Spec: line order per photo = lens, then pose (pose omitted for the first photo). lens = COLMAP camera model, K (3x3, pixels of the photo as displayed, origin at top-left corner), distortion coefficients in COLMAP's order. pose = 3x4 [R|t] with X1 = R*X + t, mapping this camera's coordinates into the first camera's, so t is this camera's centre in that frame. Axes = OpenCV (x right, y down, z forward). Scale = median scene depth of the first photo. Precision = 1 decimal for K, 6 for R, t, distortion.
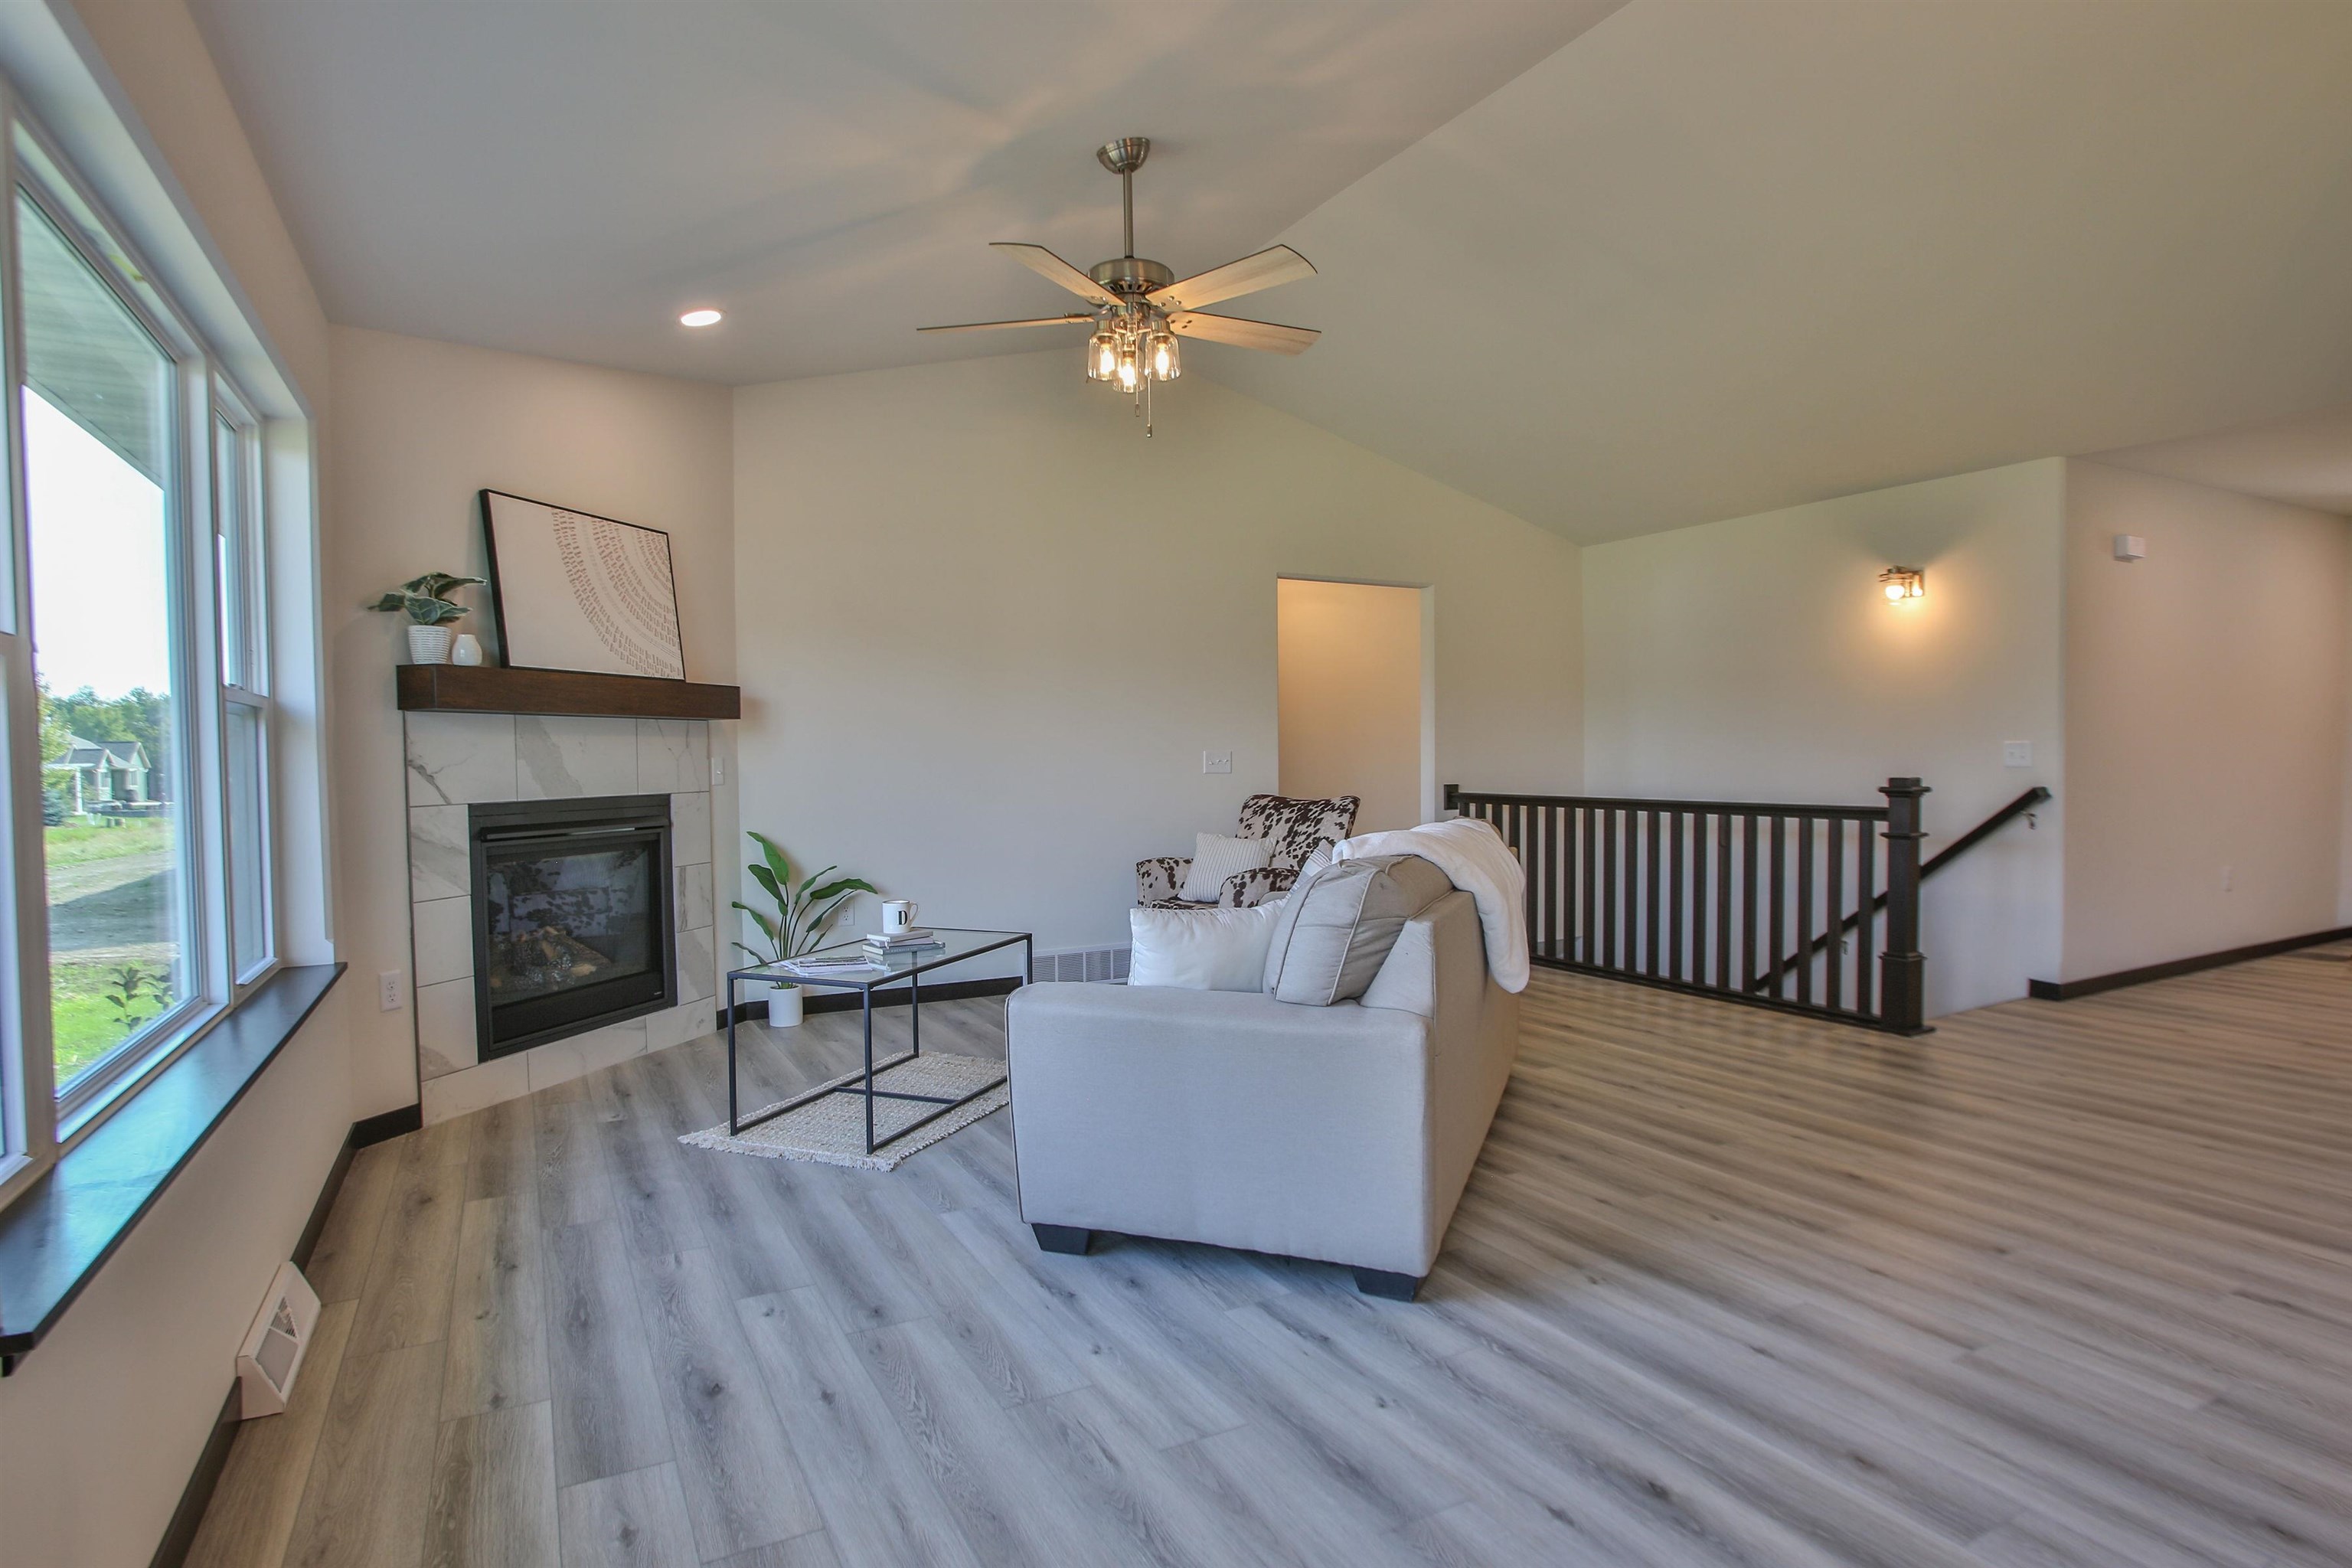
lens RADIAL K [[1221.5, 0, 1164.5], [0, 1221.5, 790.4], [0, 0, 1]] dist [-0.058315, 0.022476]
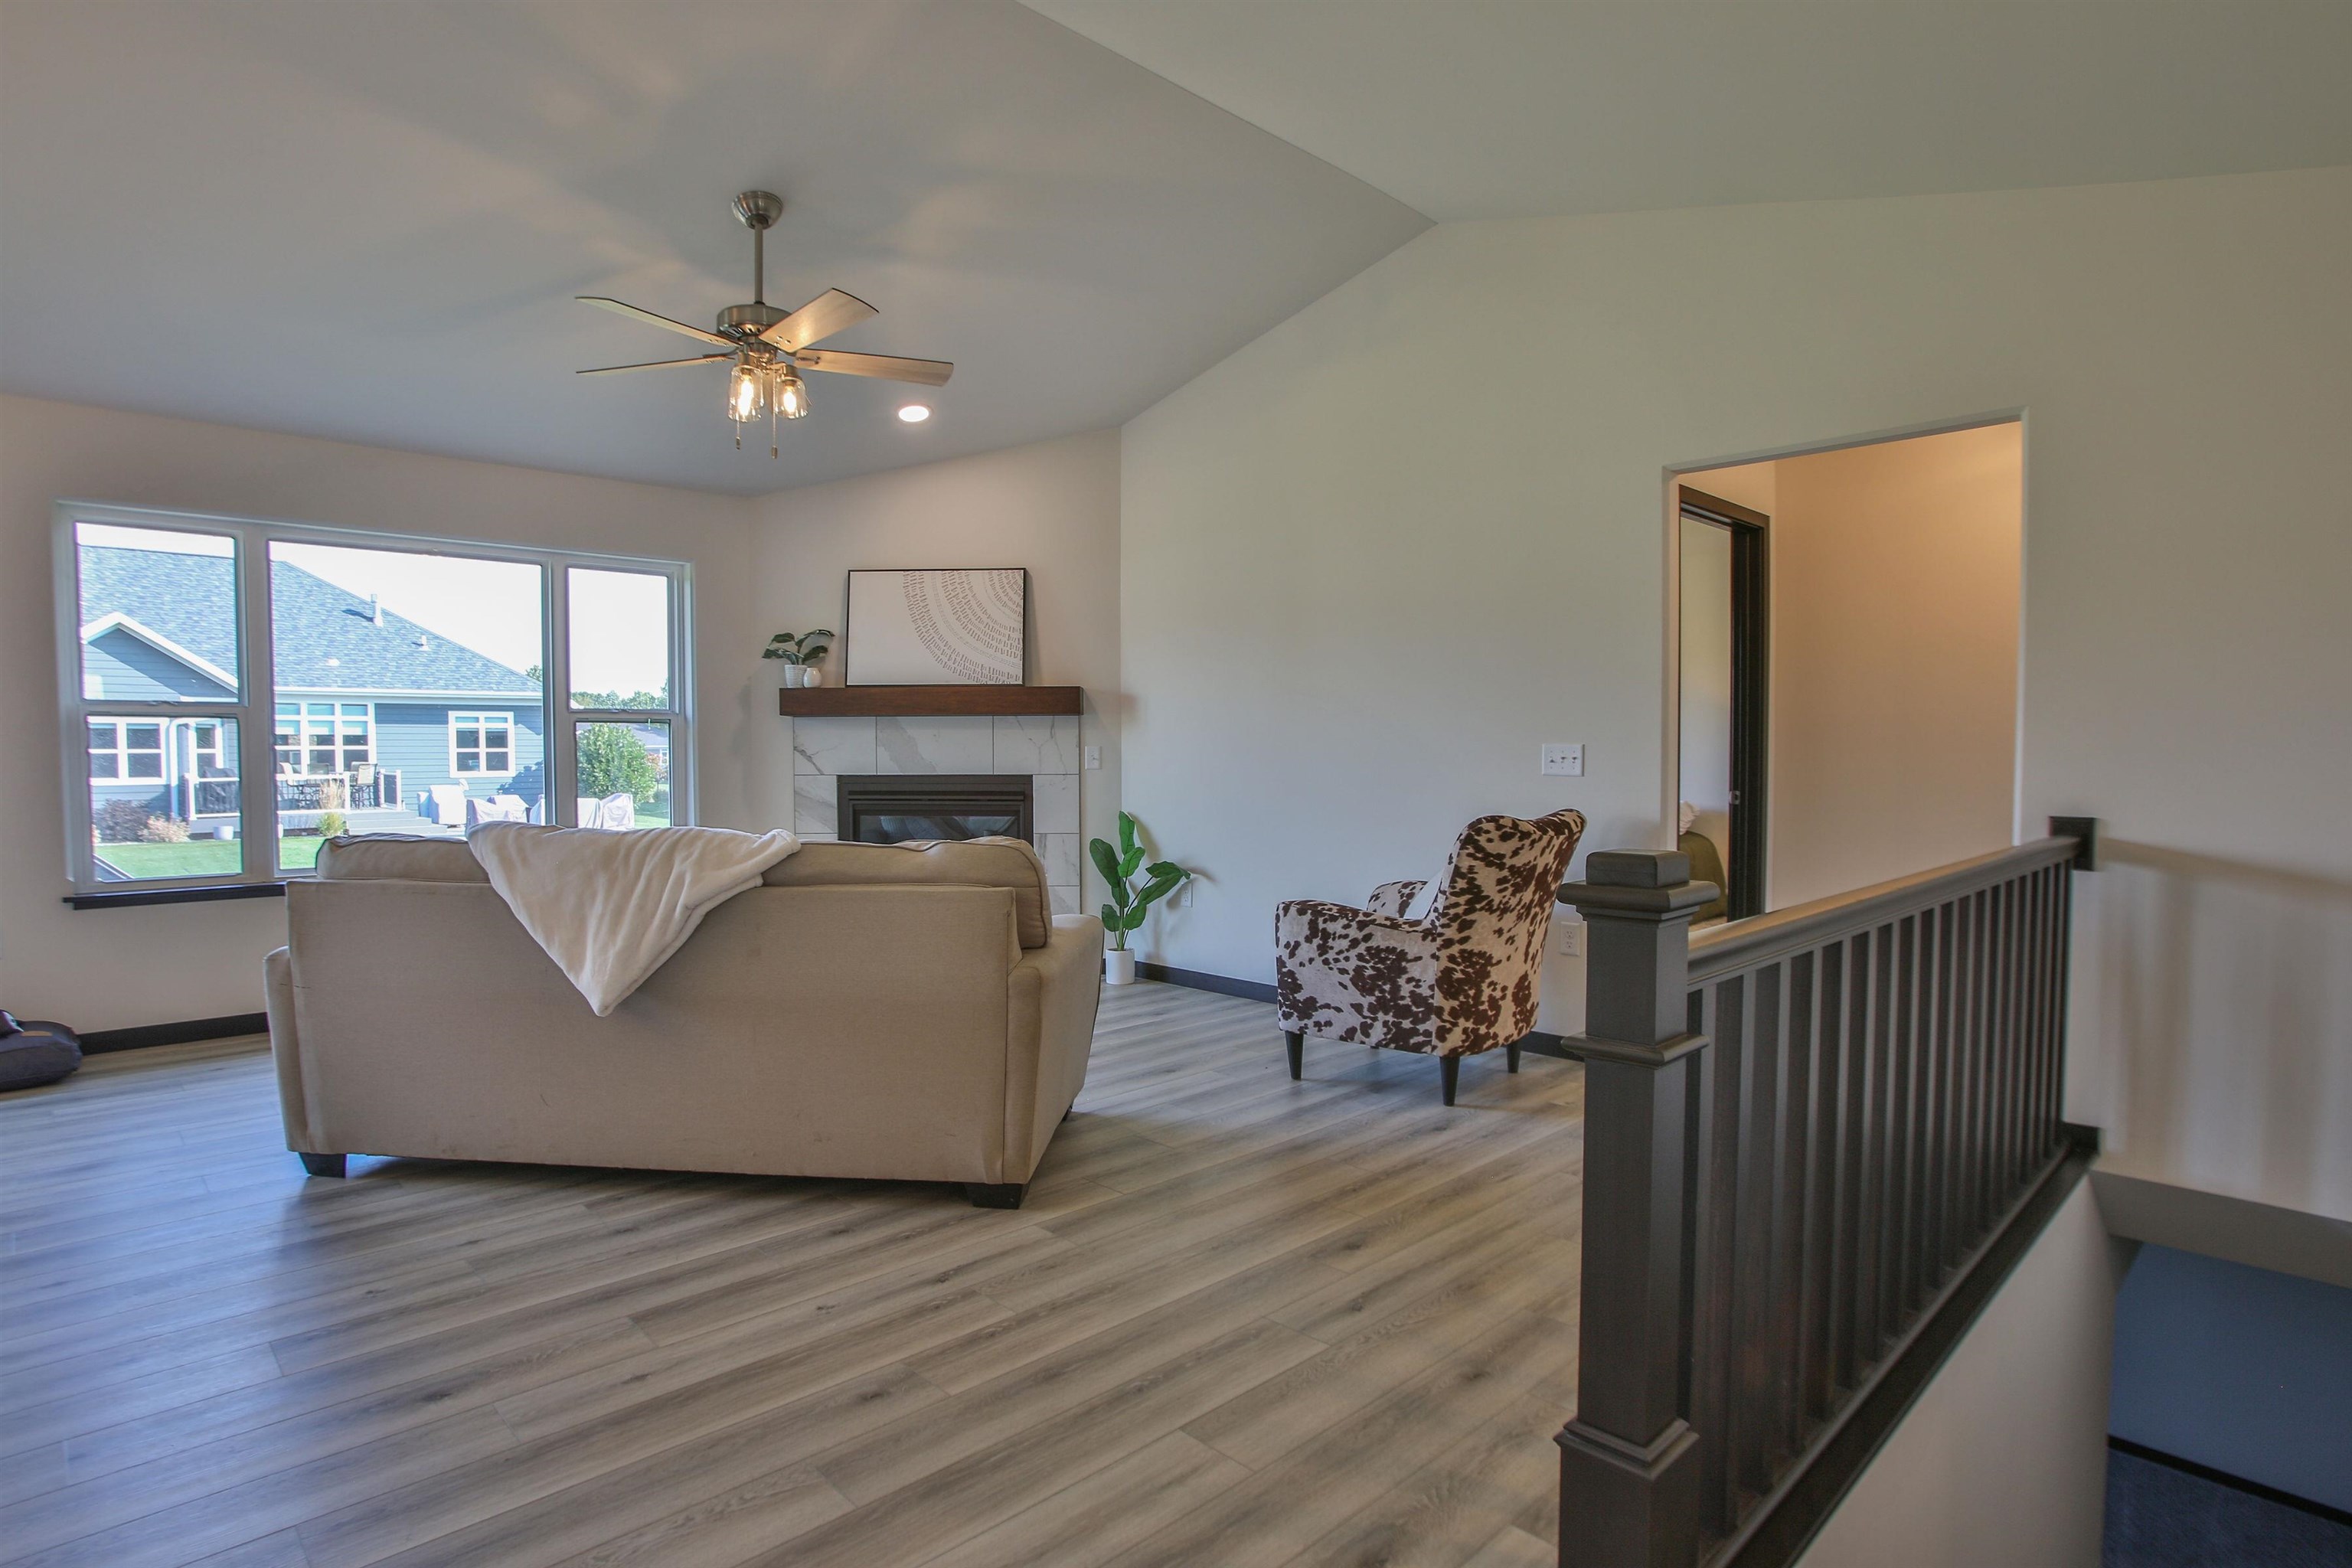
lens RADIAL K [[1230.6, 0, 1144.3], [0, 1230.6, 780.9], [0, 0, 1]] dist [-0.039284, 0.015406]
pose [[0.256537, 0.036209, -0.965856, 0.895332], [-0.029450, 0.999127, 0.029634, -0.033532], [0.966086, 0.020843, 0.257380, 0.817128]]
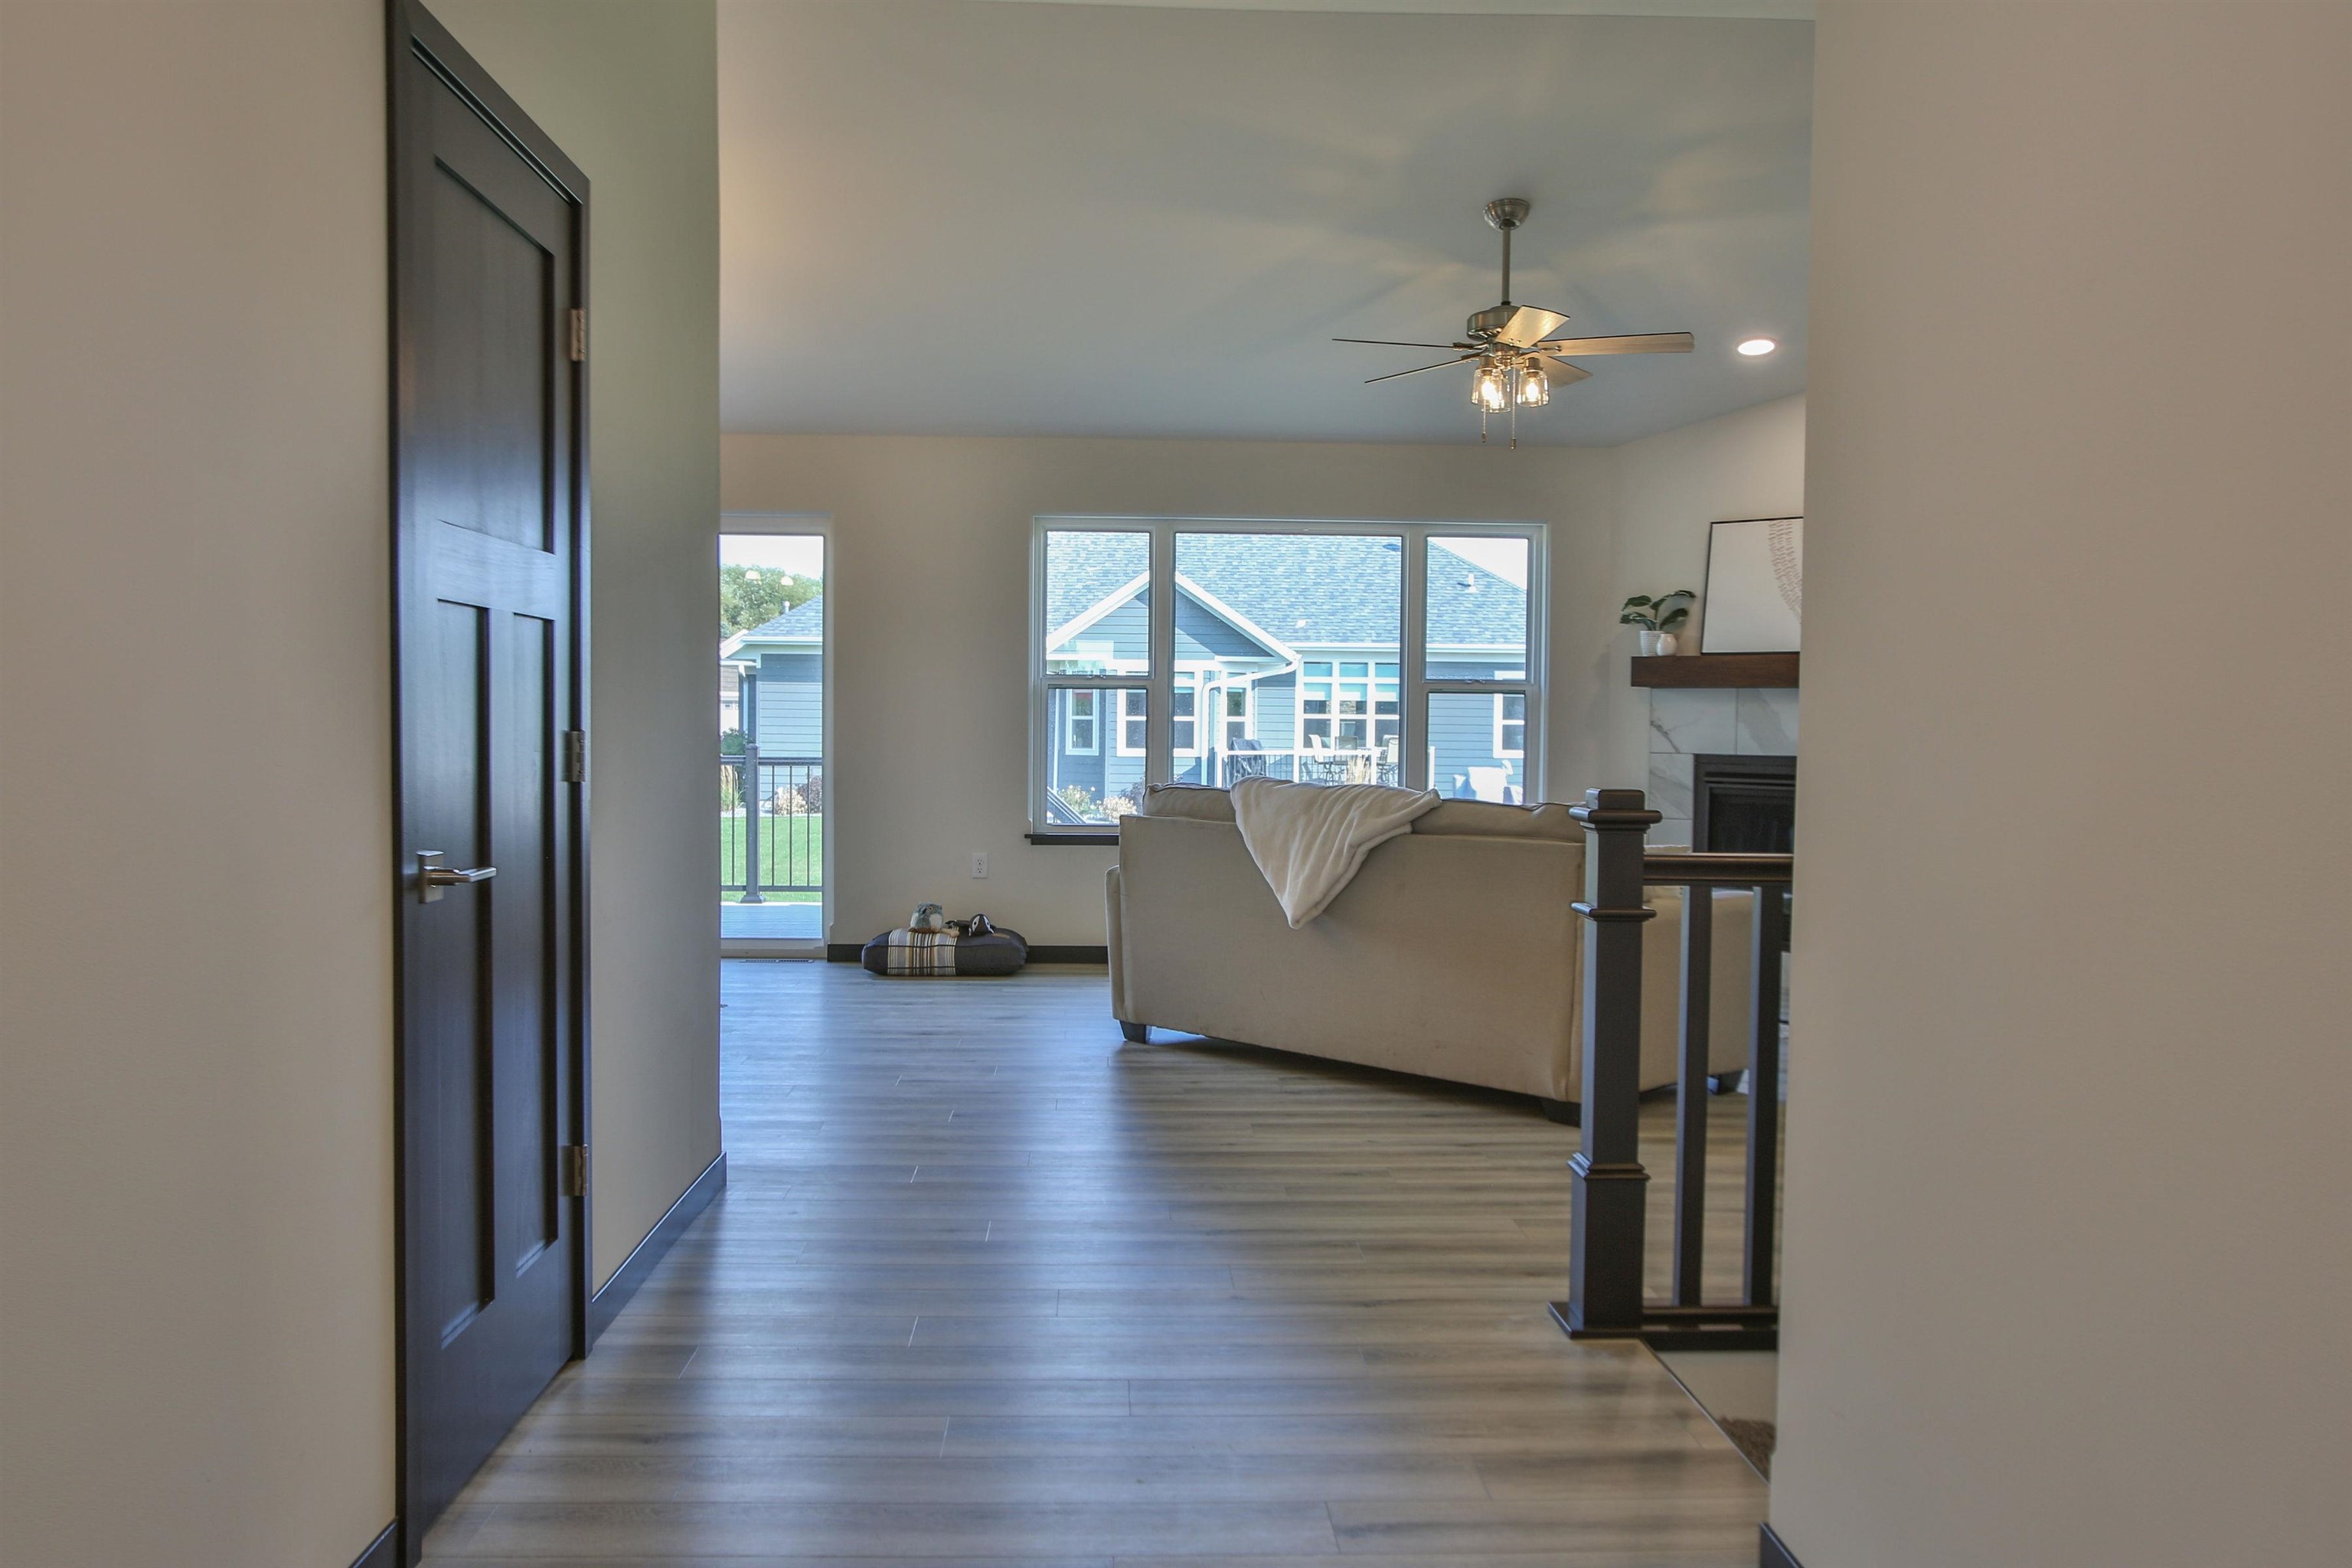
lens RADIAL K [[1918.6, 0, 1194.3], [0, 1918.6, 759.3], [0, 0, 1]] dist [-0.001027, 0.000089]
pose [[-0.424683, 0.024746, -0.905004, 1.395221], [-0.035813, 0.998385, 0.044105, -0.049758], [0.904633, 0.051141, -0.423111, 1.185924]]
